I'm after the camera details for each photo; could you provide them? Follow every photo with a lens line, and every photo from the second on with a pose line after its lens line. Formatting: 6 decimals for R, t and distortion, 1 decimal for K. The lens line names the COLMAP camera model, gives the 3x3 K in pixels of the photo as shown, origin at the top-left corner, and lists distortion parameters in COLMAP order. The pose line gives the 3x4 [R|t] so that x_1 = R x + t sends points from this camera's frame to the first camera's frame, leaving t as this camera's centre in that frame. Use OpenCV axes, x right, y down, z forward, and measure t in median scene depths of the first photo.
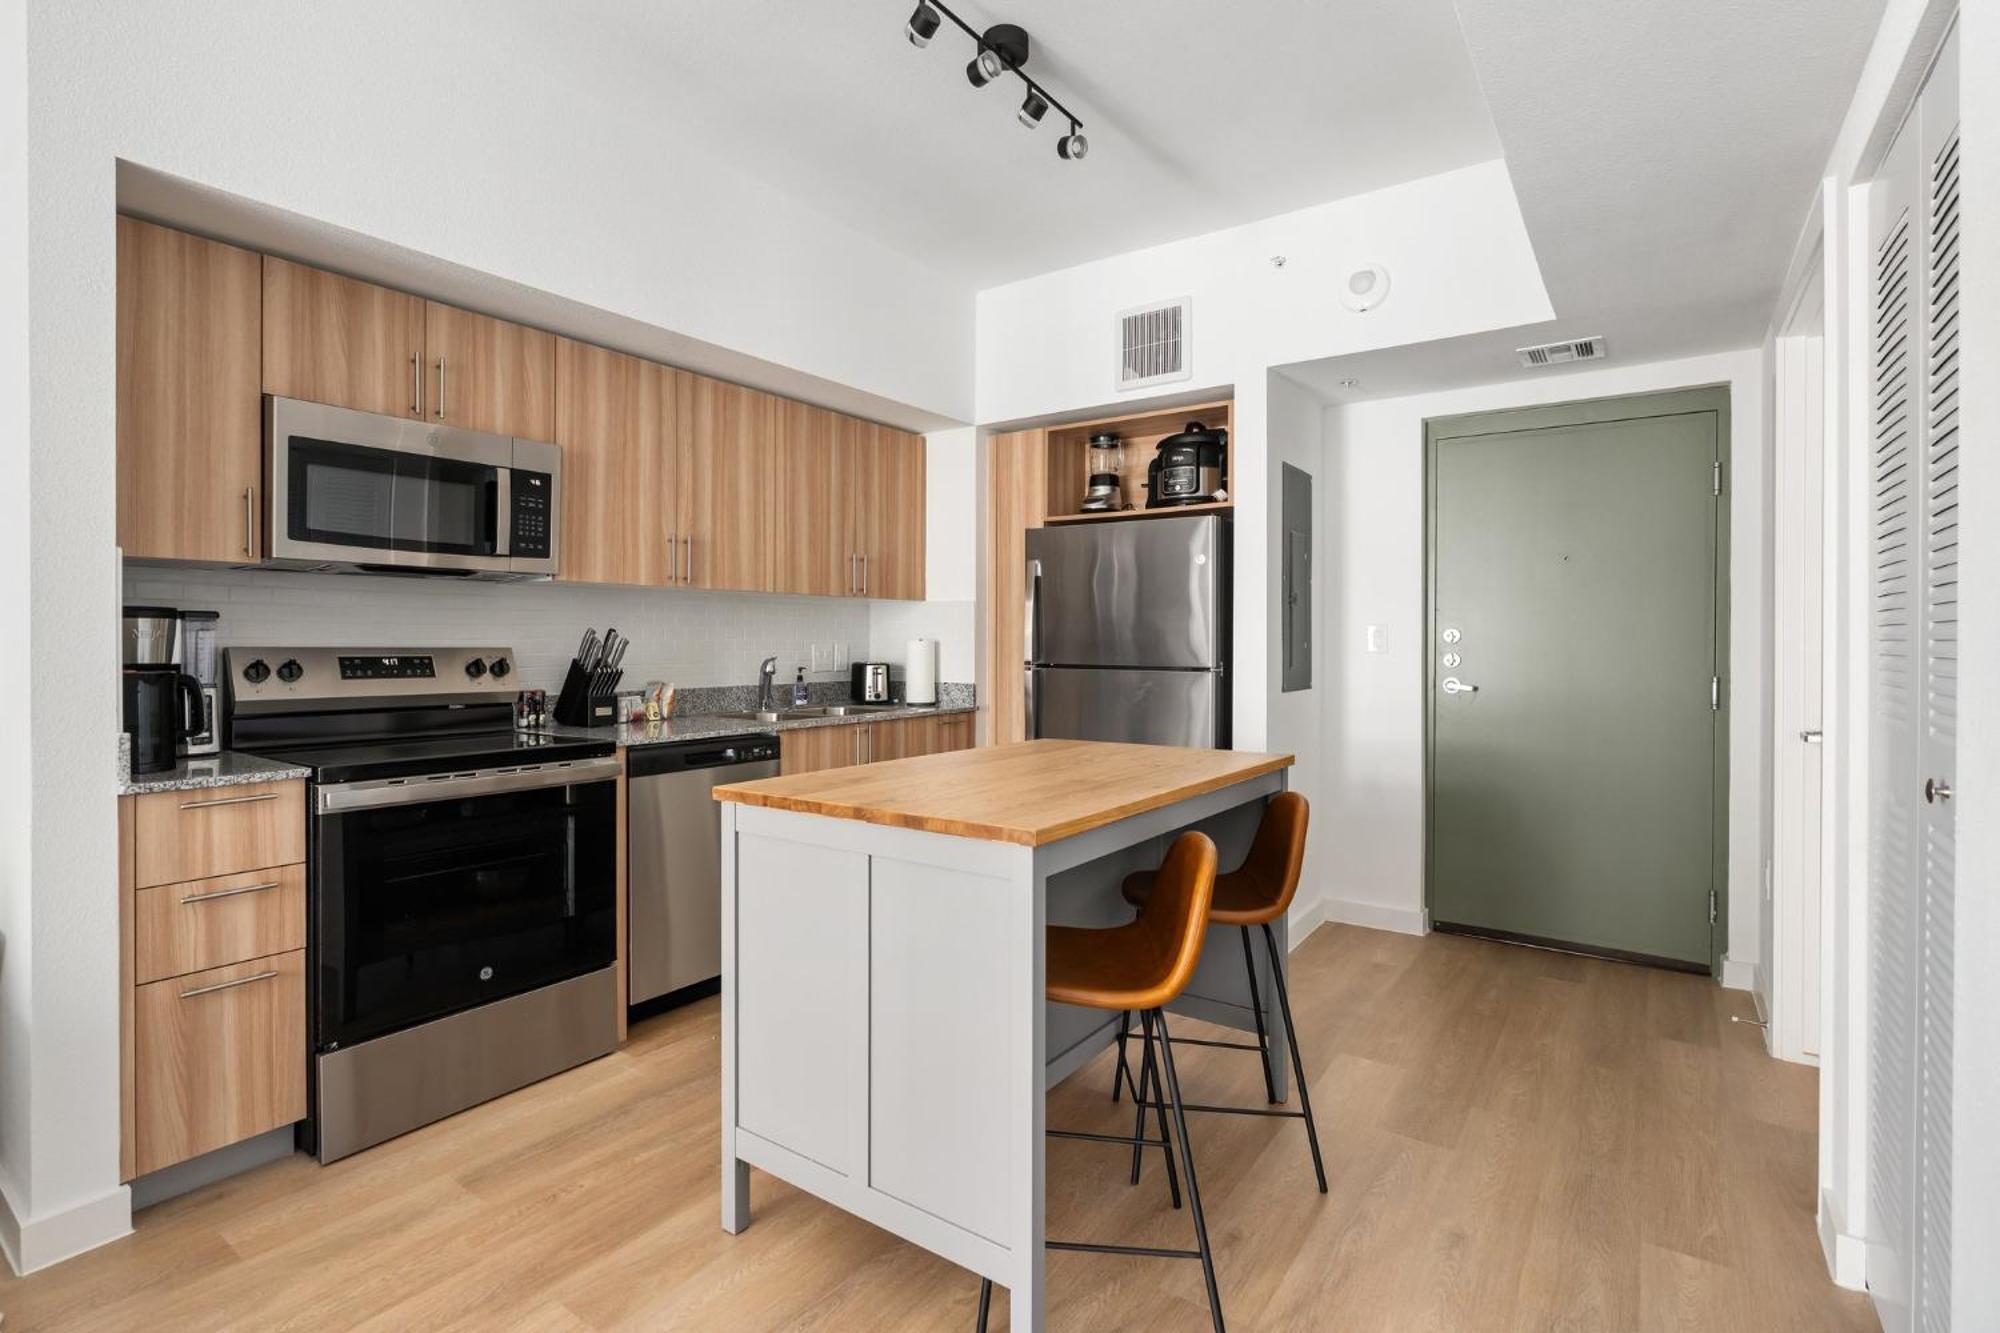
lens RADIAL K [[972.9, 0, 985.4], [0, 972.9, 644.8], [0, 0, 1]] dist [-0.018369, 0.001620]
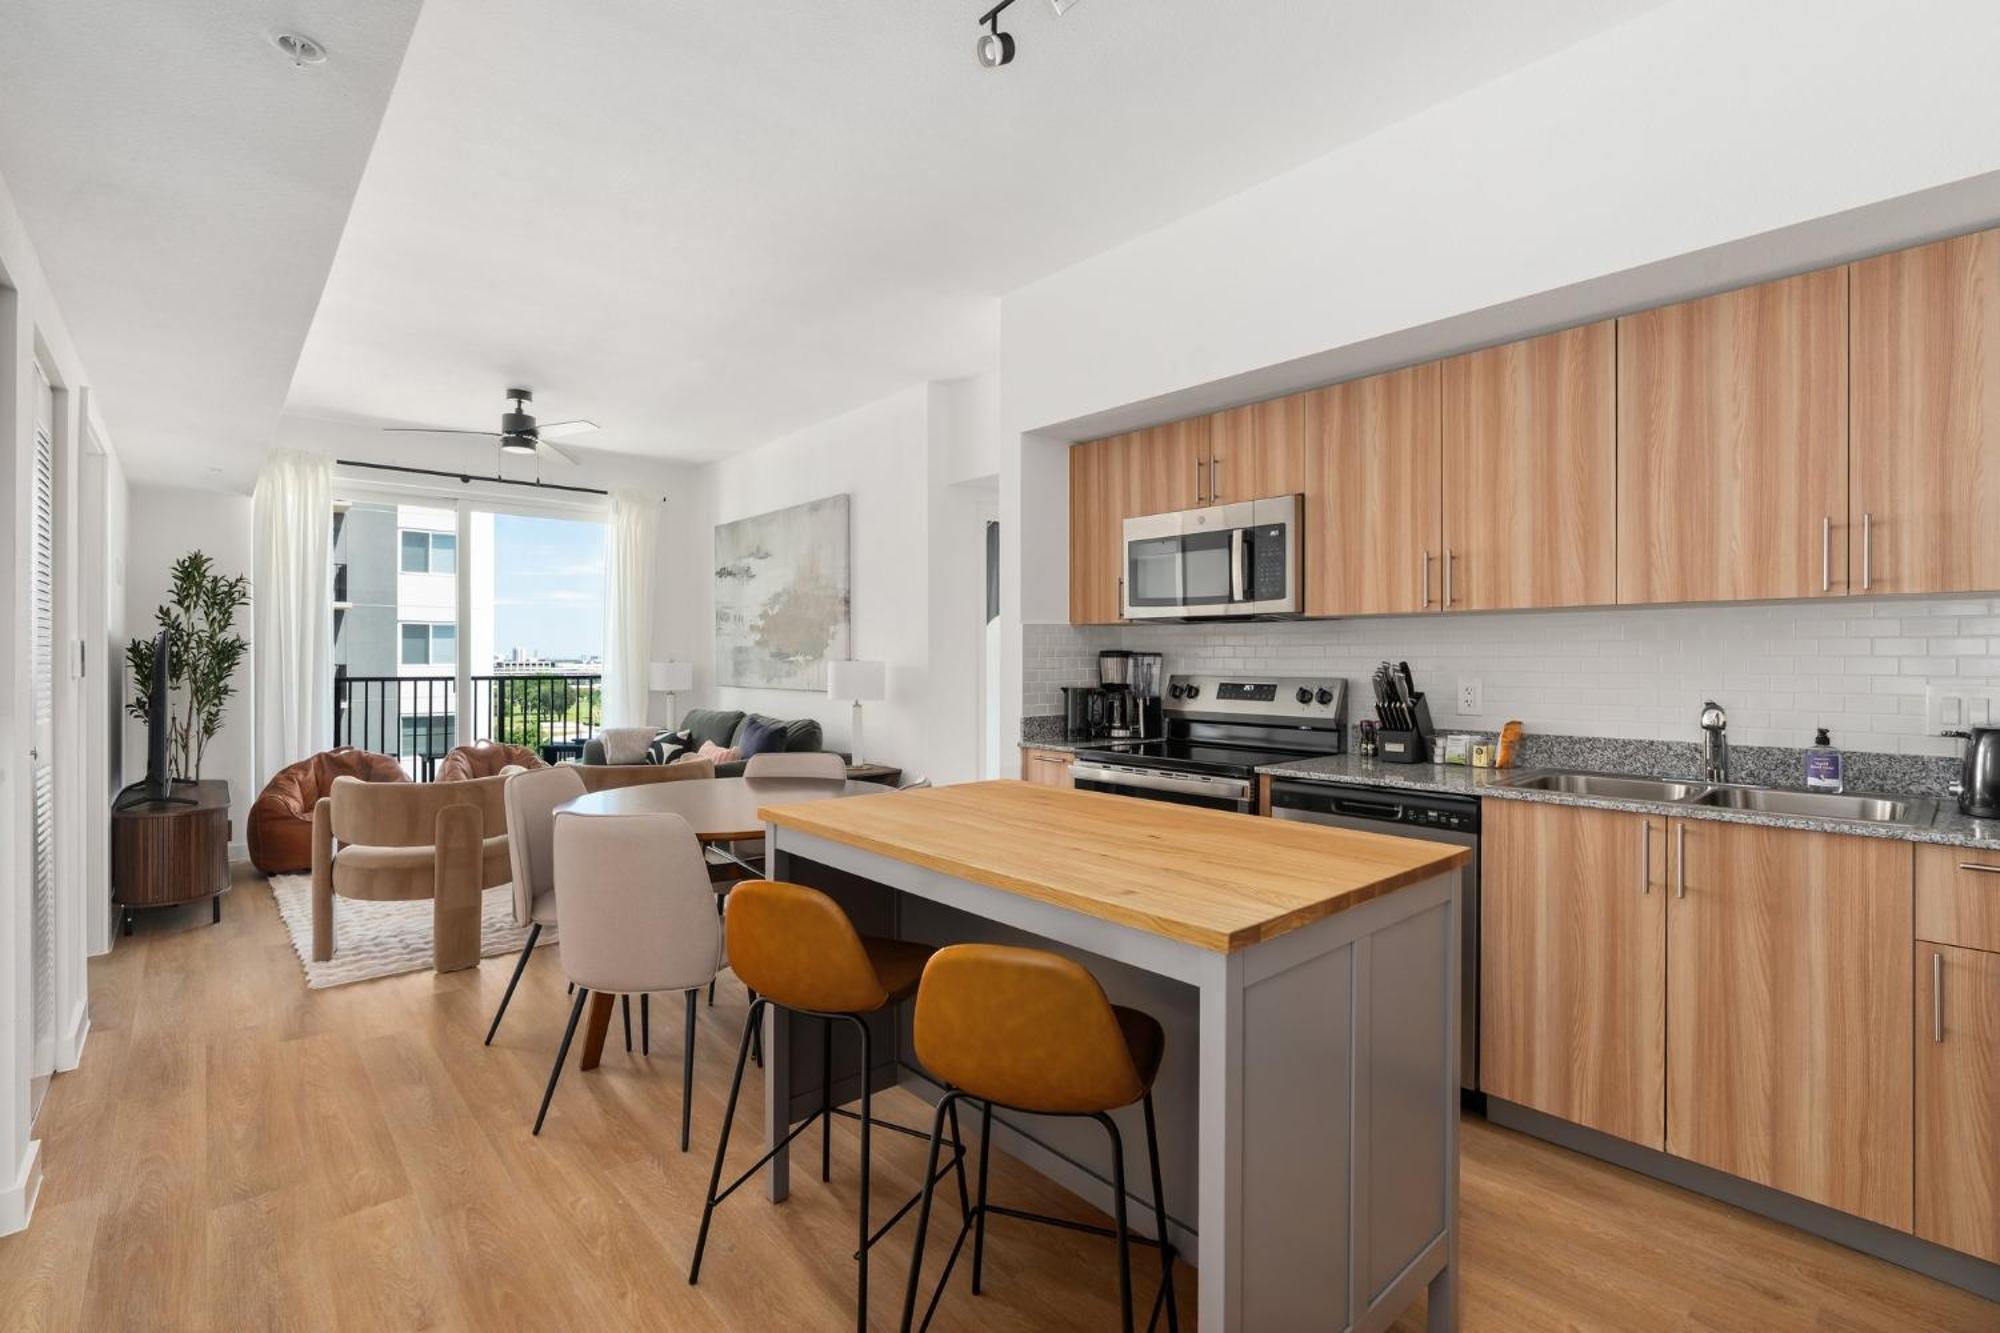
lens RADIAL K [[898.5, 0, 1020.2], [0, 898.5, 664.2], [0, 0, 1]] dist [-0.004910, 0.001473]
pose [[-0.208225, 0.002145, -0.978079, 0.591569], [-0.003967, 0.999988, 0.003037, -0.015154], [0.978073, 0.004512, -0.208213, 0.888278]]
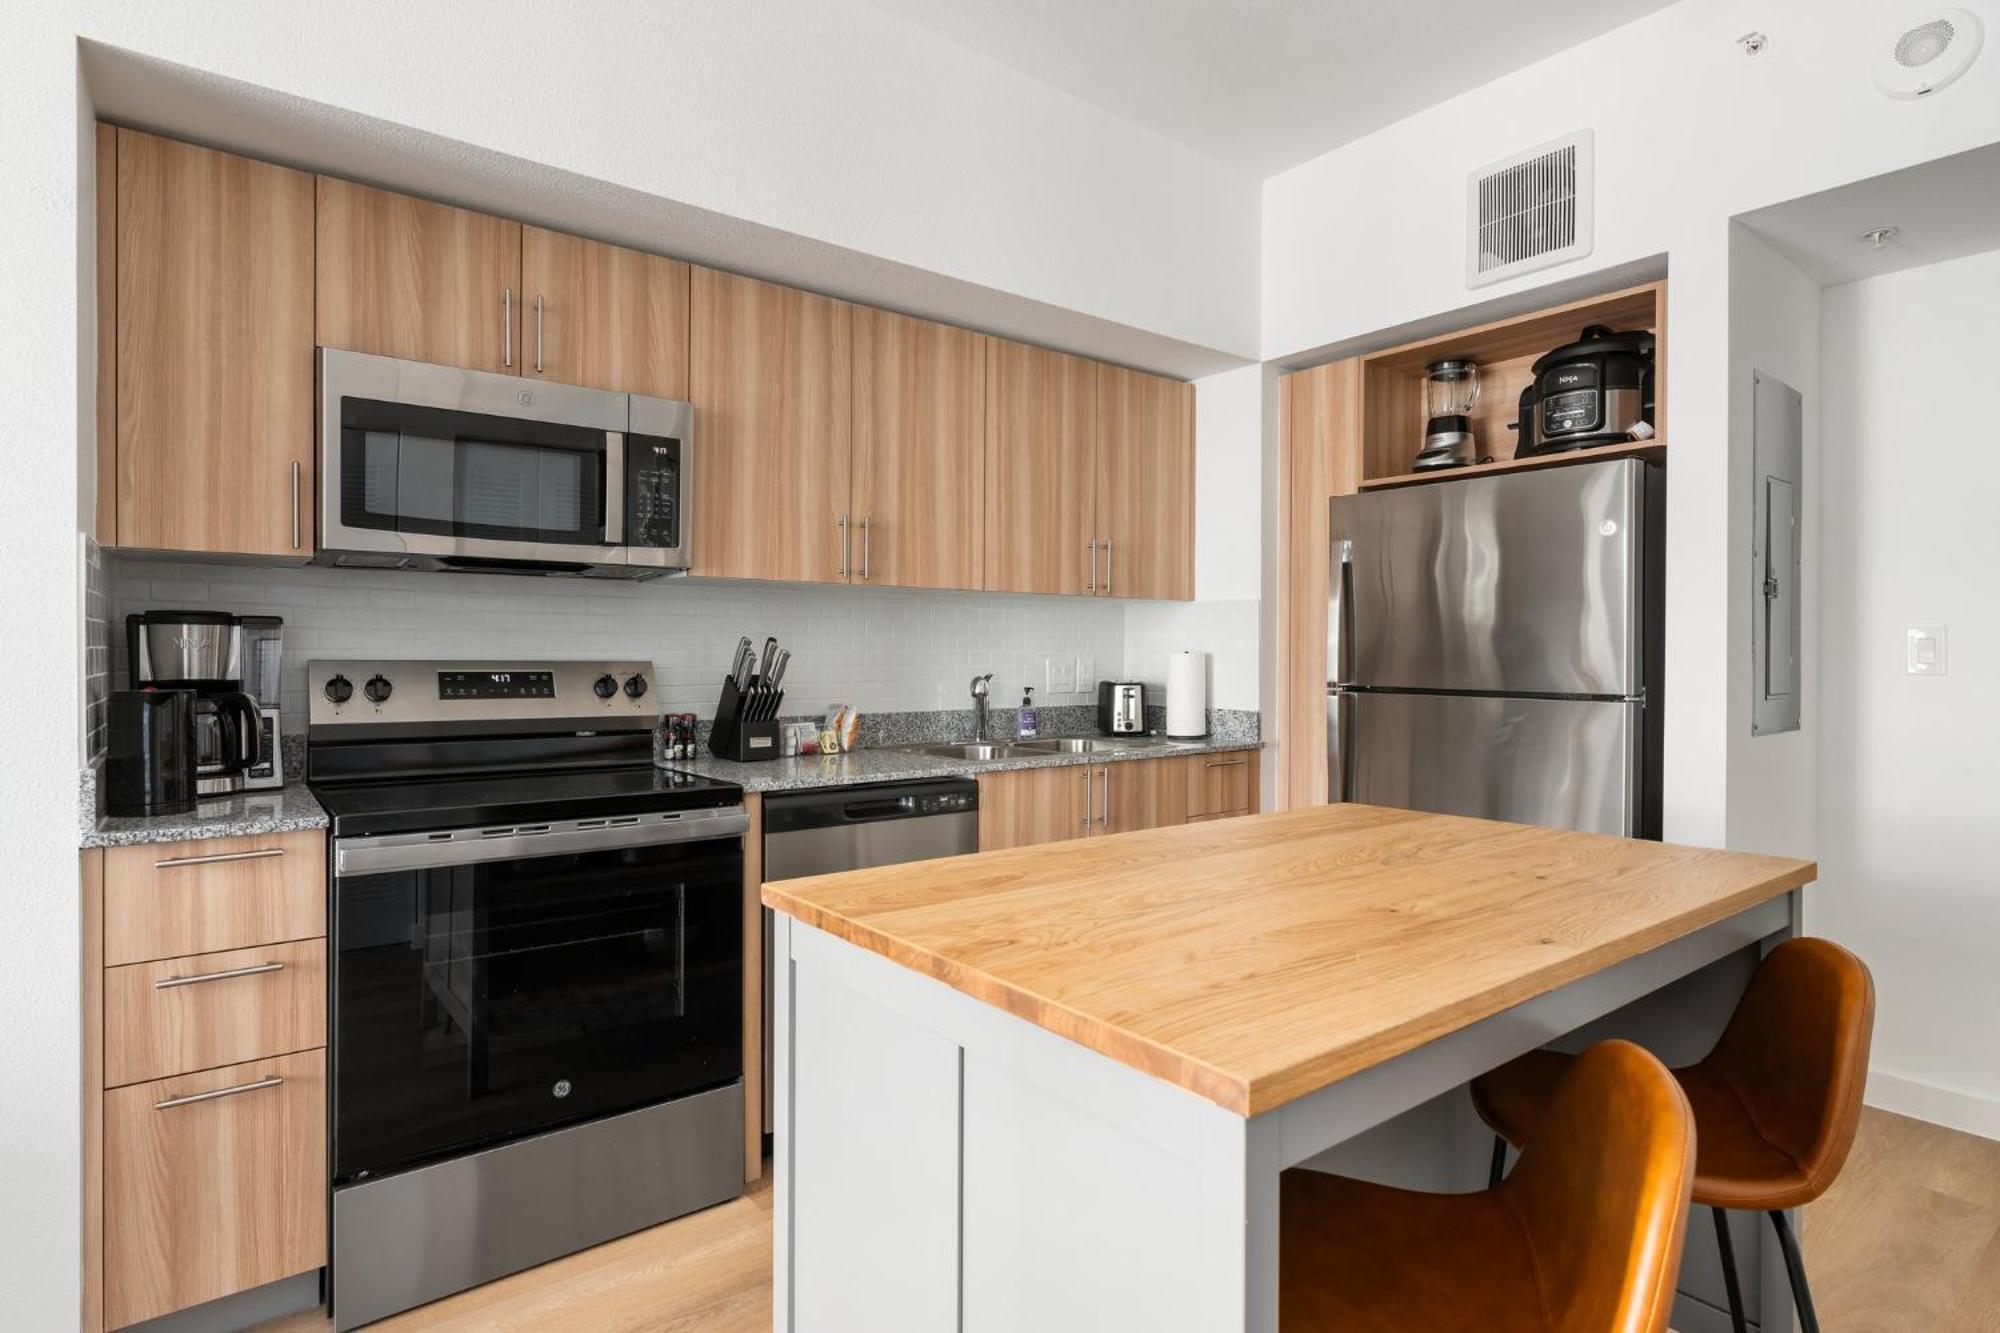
lens RADIAL K [[1050.6, 0, 989.5], [0, 1050.6, 659.6], [0, 0, 1]] dist [-0.010420, 0.005127]
pose [[0.955895, 0.002921, -0.293693, 0.038784], [-0.002566, 0.999995, 0.001594, -0.000550], [0.293696, -0.000770, 0.955899, 0.253679]]
